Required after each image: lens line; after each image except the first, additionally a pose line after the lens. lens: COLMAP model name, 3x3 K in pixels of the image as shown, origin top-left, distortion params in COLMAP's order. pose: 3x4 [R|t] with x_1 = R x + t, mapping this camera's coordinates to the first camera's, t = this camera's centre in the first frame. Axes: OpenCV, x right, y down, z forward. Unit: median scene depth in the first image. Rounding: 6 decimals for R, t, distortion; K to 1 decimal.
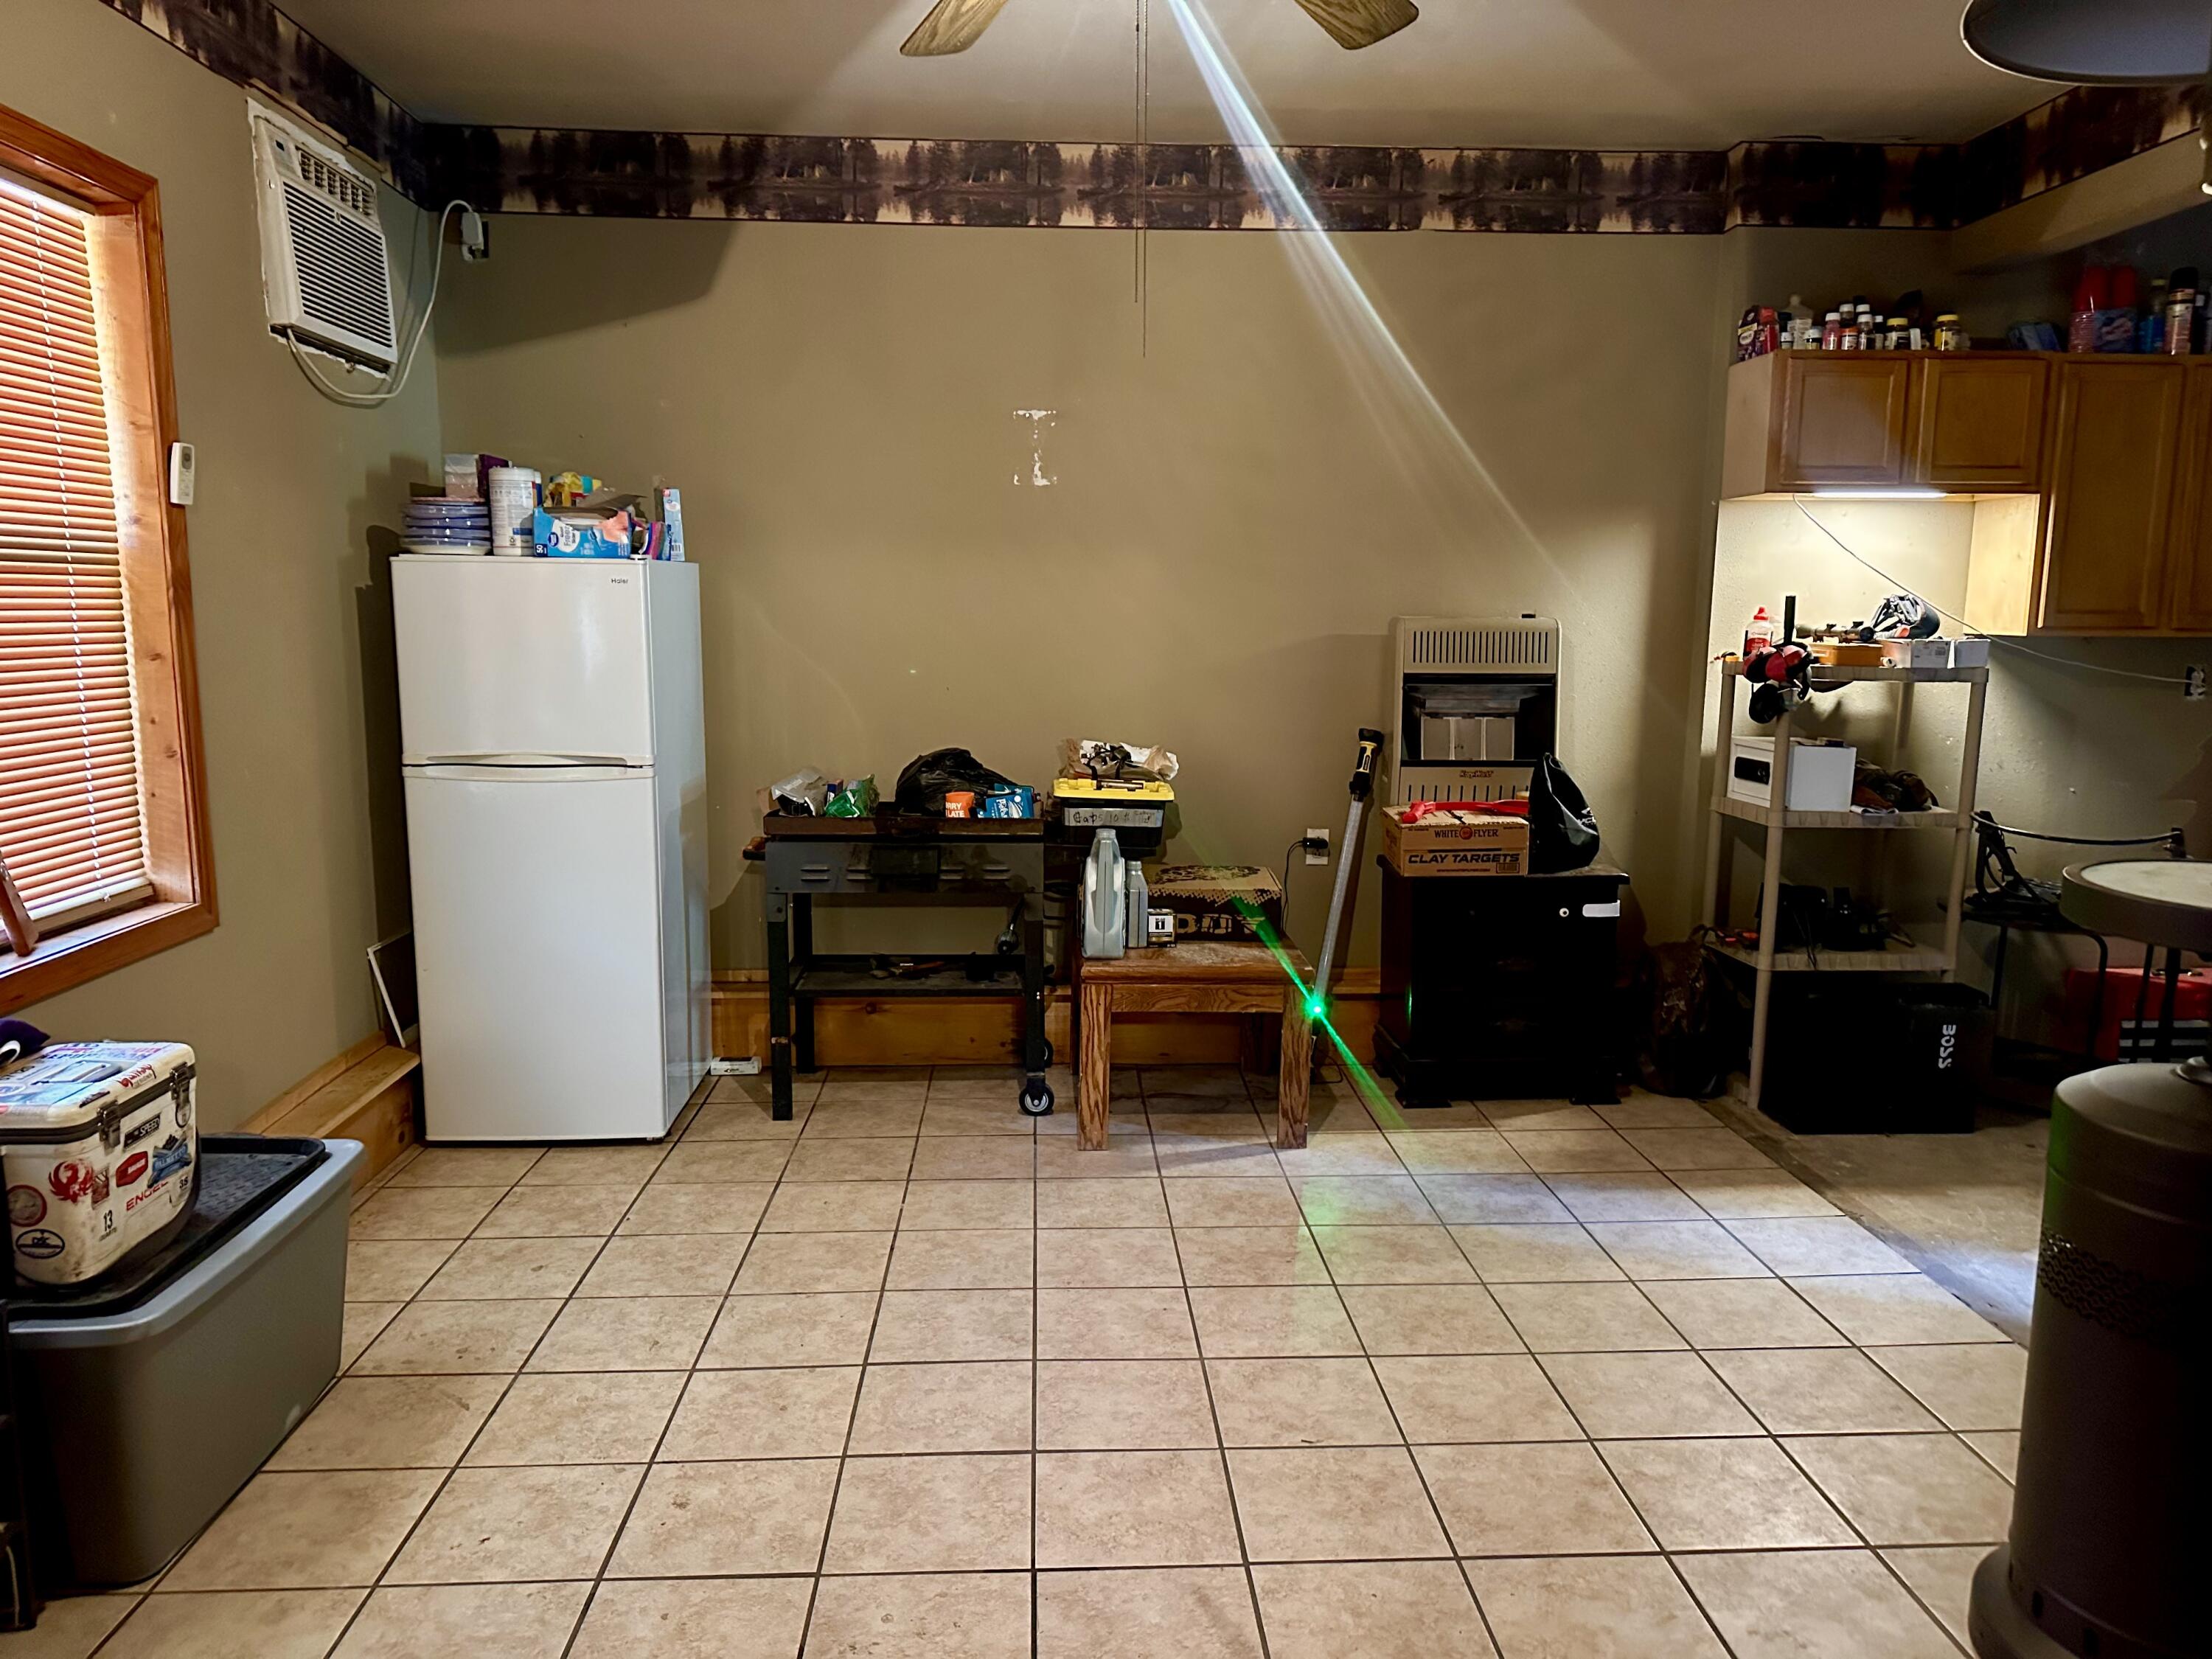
lens RADIAL K [[1535.9, 0, 1107.6], [0, 1535.9, 831.4], [0, 0, 1]] dist [0.060561, -0.075105]
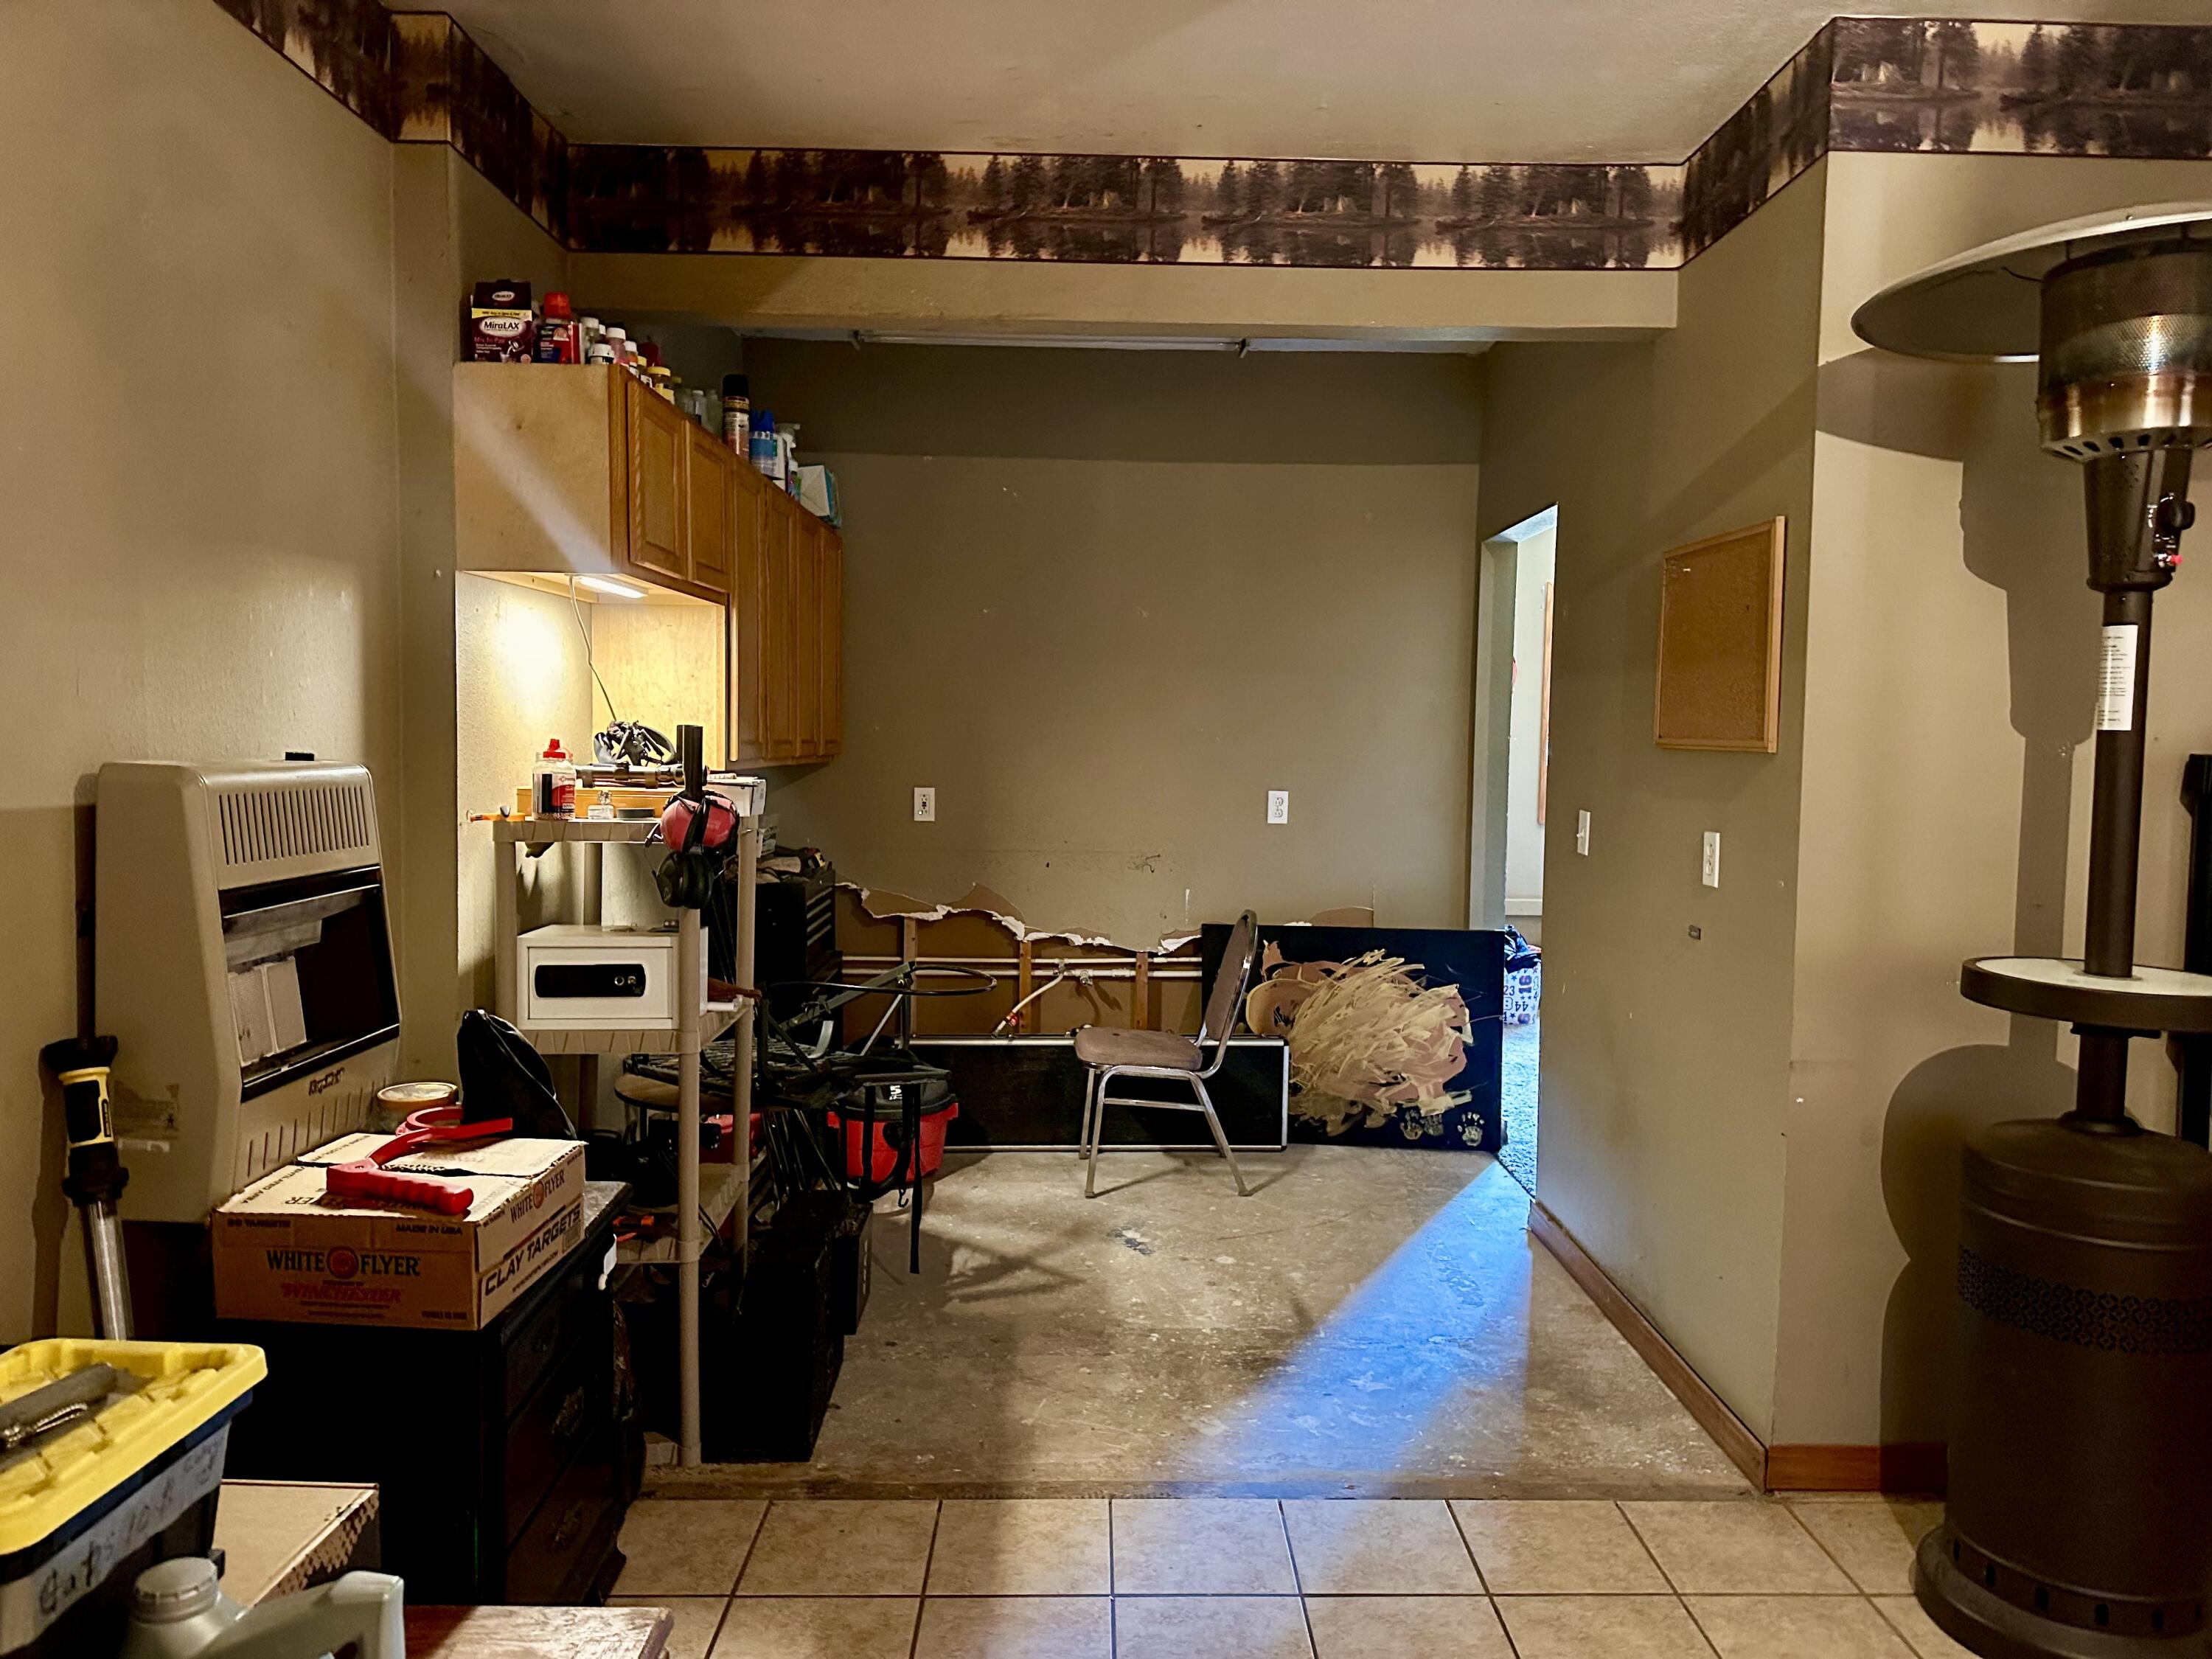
lens RADIAL K [[1535.9, 0, 1128.5], [0, 1535.9, 835.0], [0, 0, 1]] dist [0.060561, -0.075105]
pose [[0.036037, -0.071398, 0.996797, -0.262440], [0.137686, 0.988287, 0.065811, -0.126024], [-0.989820, 0.134873, 0.045445, 0.811268]]
